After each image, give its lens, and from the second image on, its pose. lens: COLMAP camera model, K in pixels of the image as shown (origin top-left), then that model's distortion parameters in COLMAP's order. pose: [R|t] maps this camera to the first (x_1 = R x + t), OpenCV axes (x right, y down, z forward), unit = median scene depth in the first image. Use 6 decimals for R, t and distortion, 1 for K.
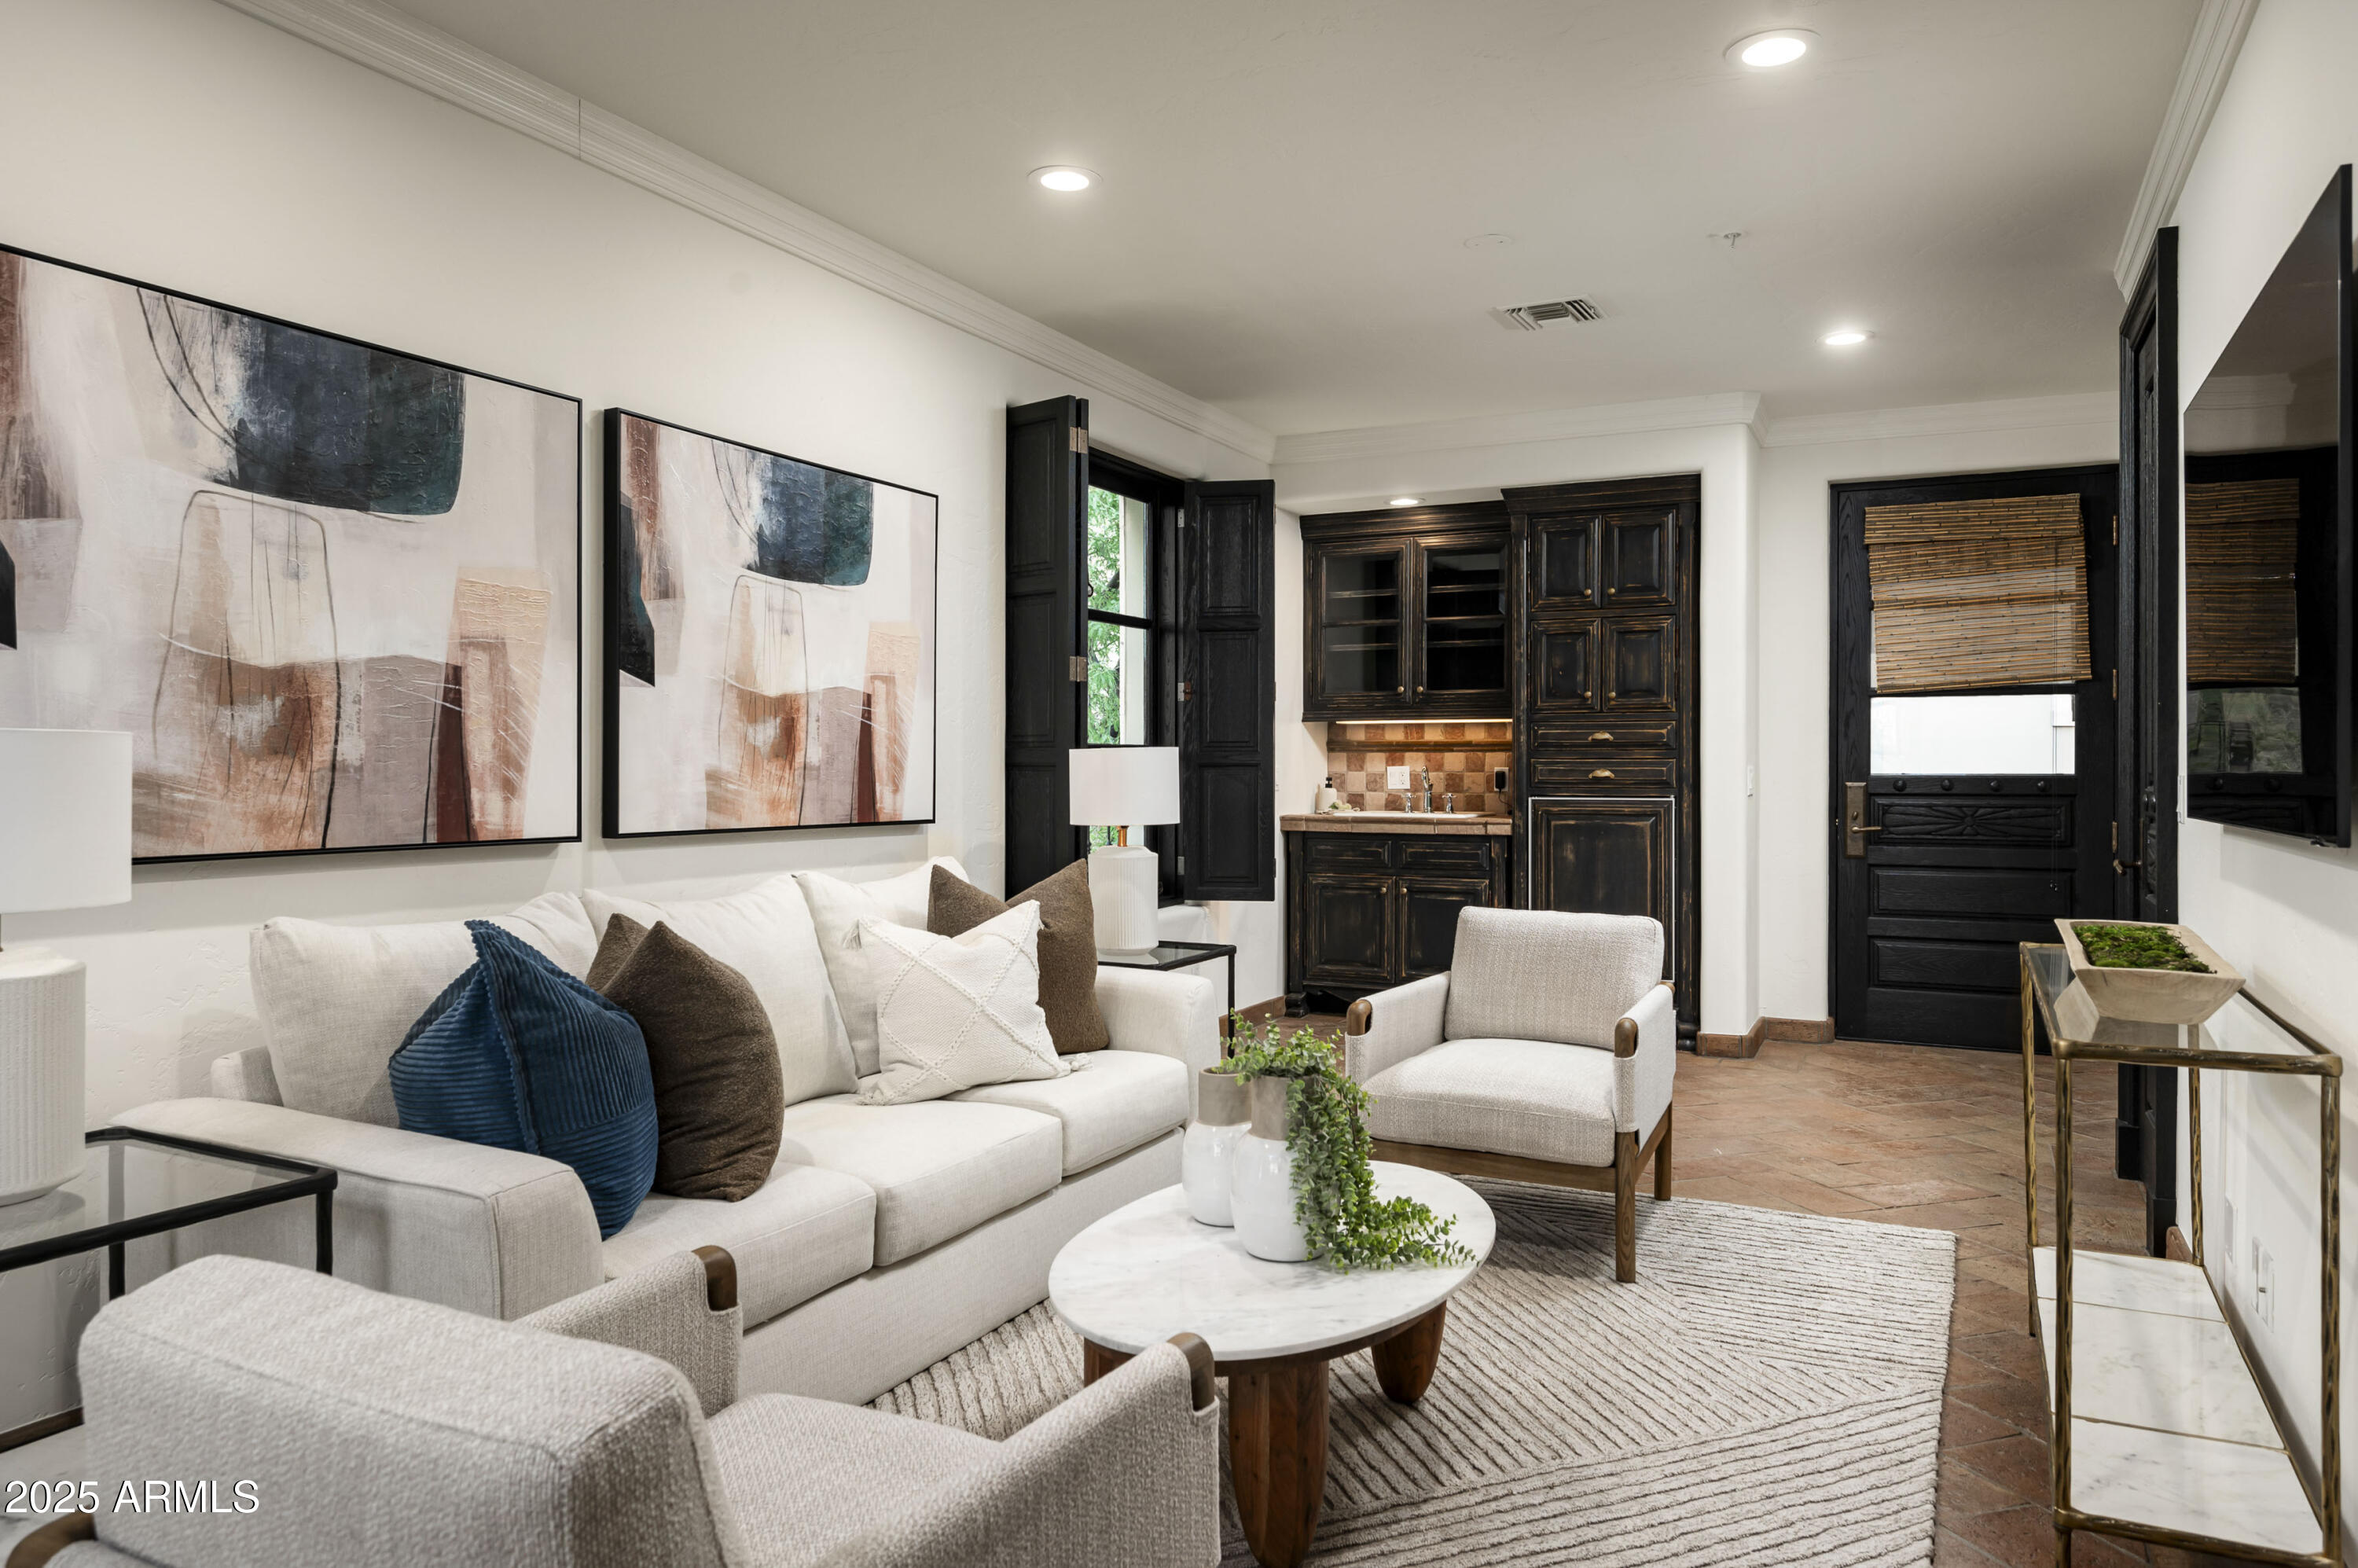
lens RADIAL K [[1538.3, 0, 1180.5], [0, 1538.3, 776.5], [0, 0, 1]] dist [-0.005090, -0.001480]
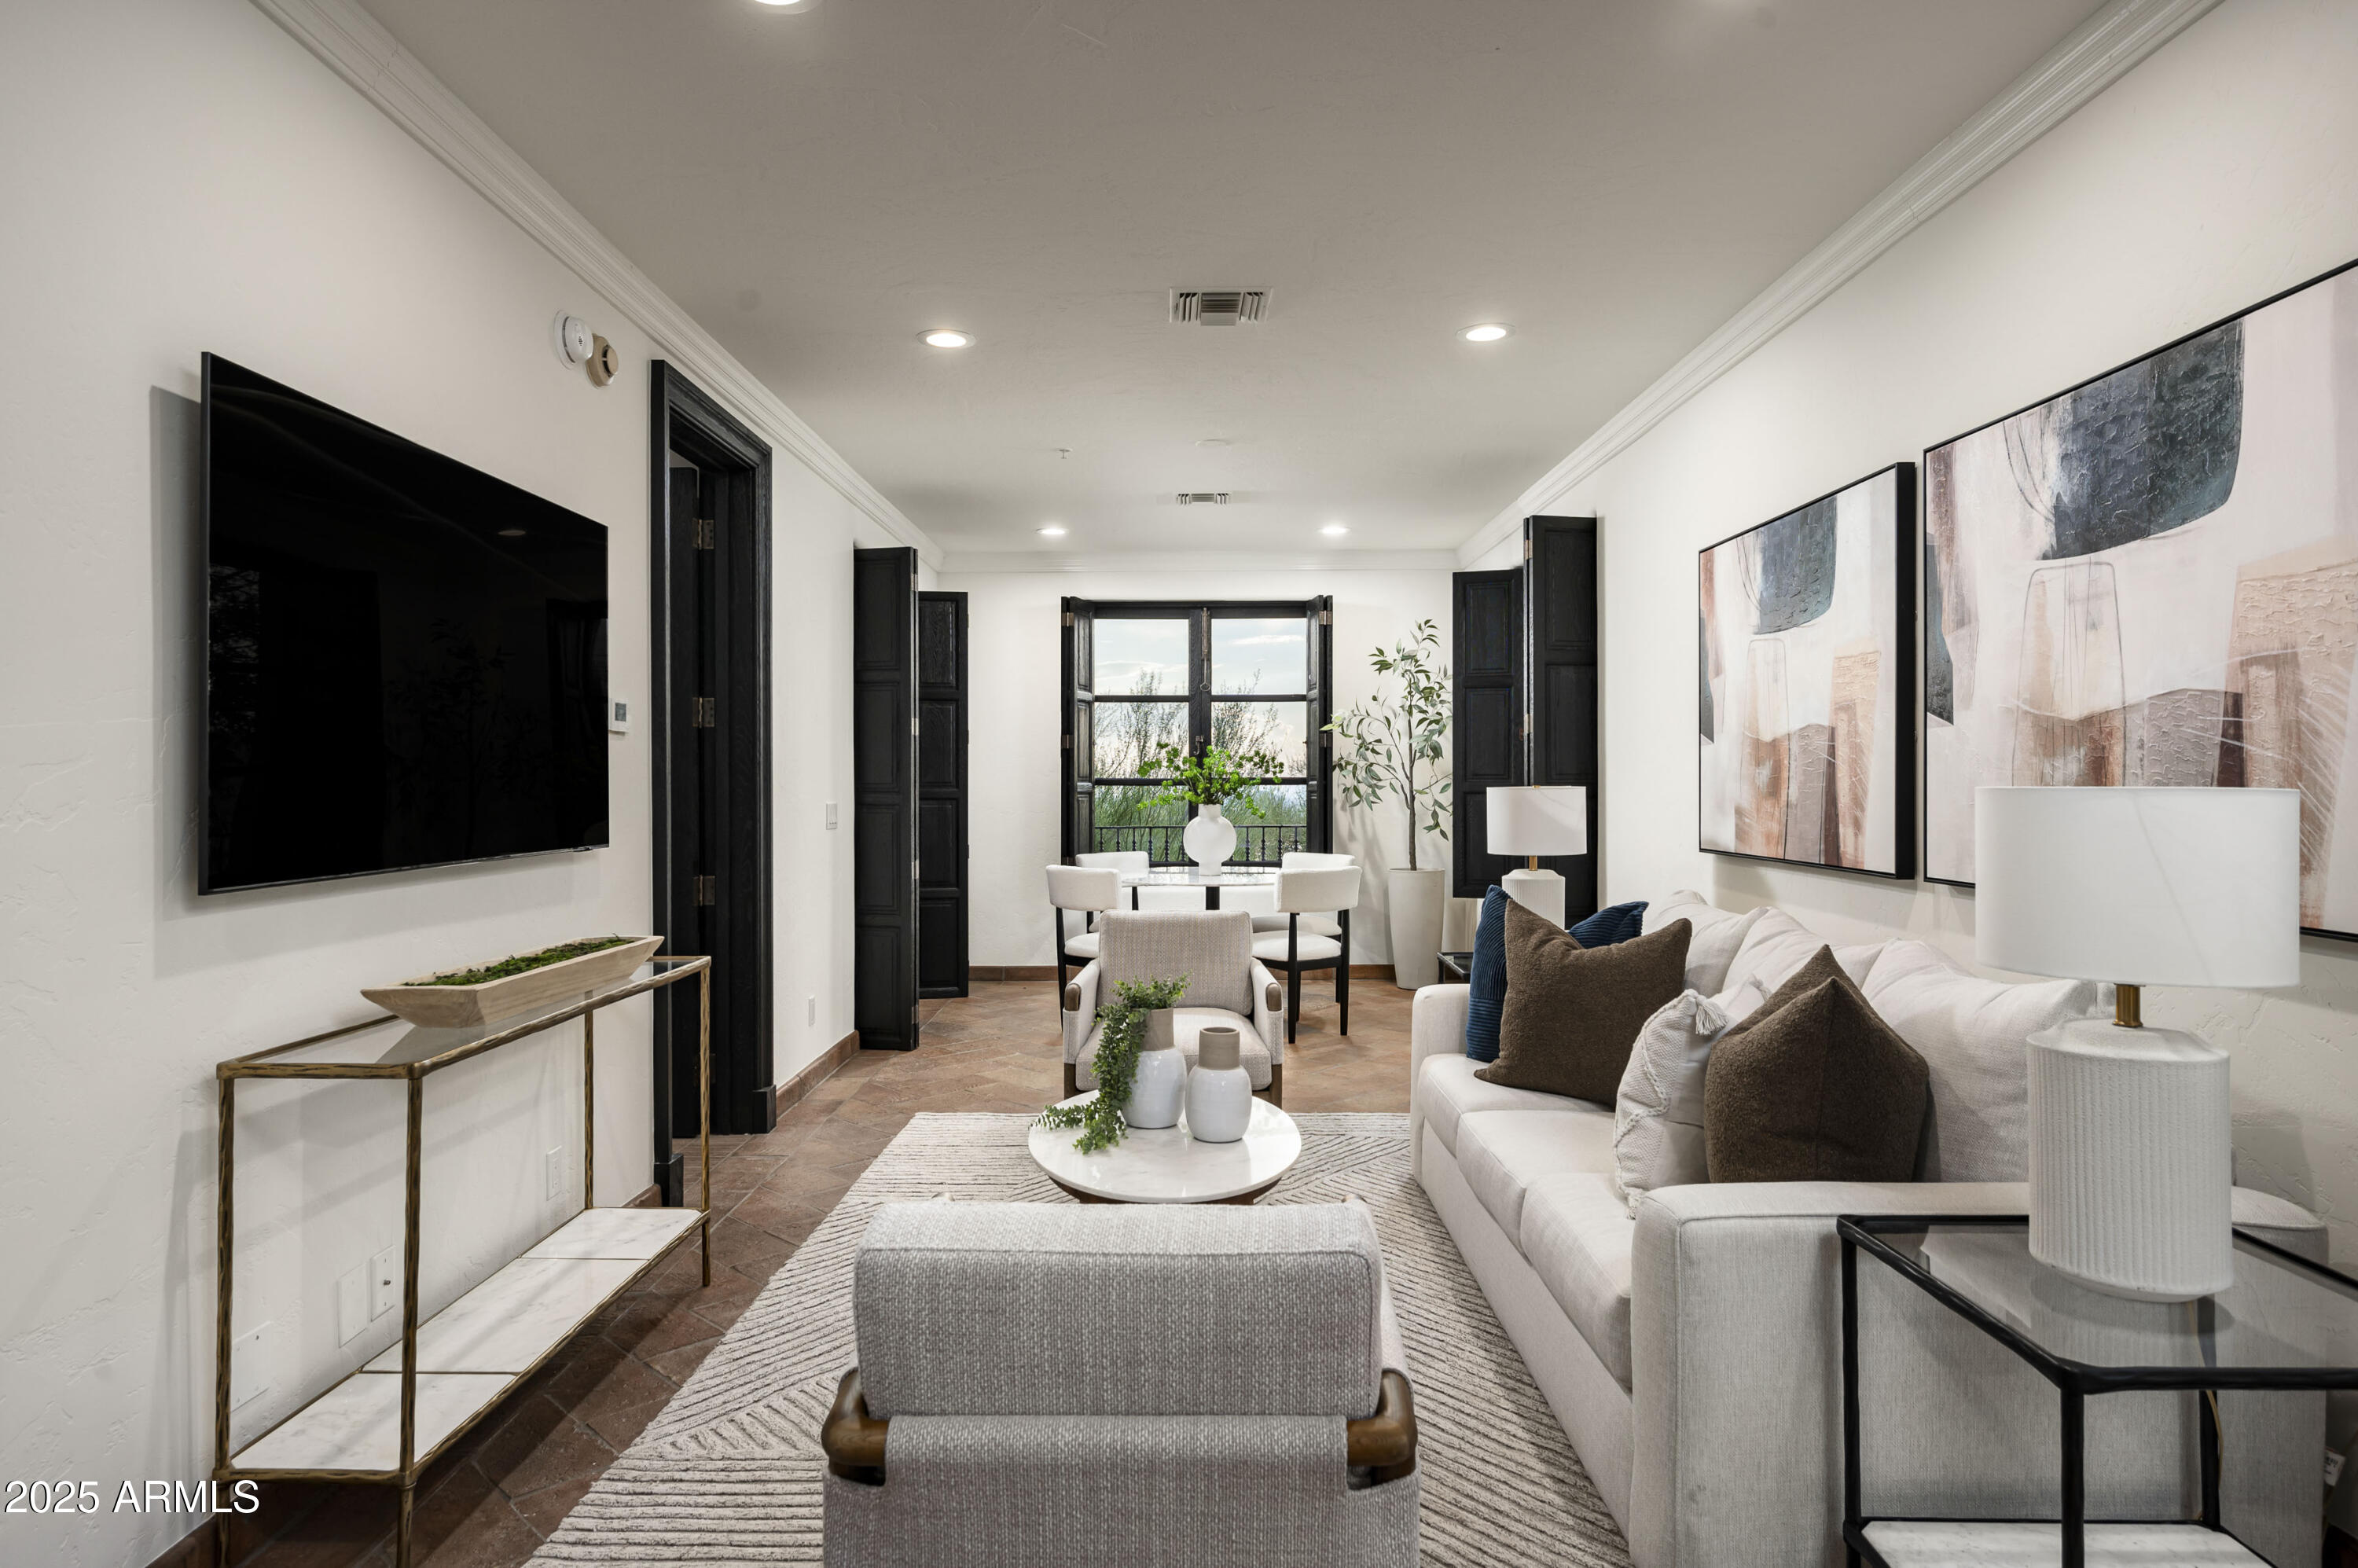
lens RADIAL K [[1348.6, 0, 1176.8], [0, 1348.6, 780.5], [0, 0, 1]] dist [-0.004154, 0.003017]
pose [[-0.894442, 0.002107, -0.447179, 0.411587], [-0.000029, 0.999989, 0.004769, -0.026329], [0.447184, 0.004278, -0.894432, 1.406446]]
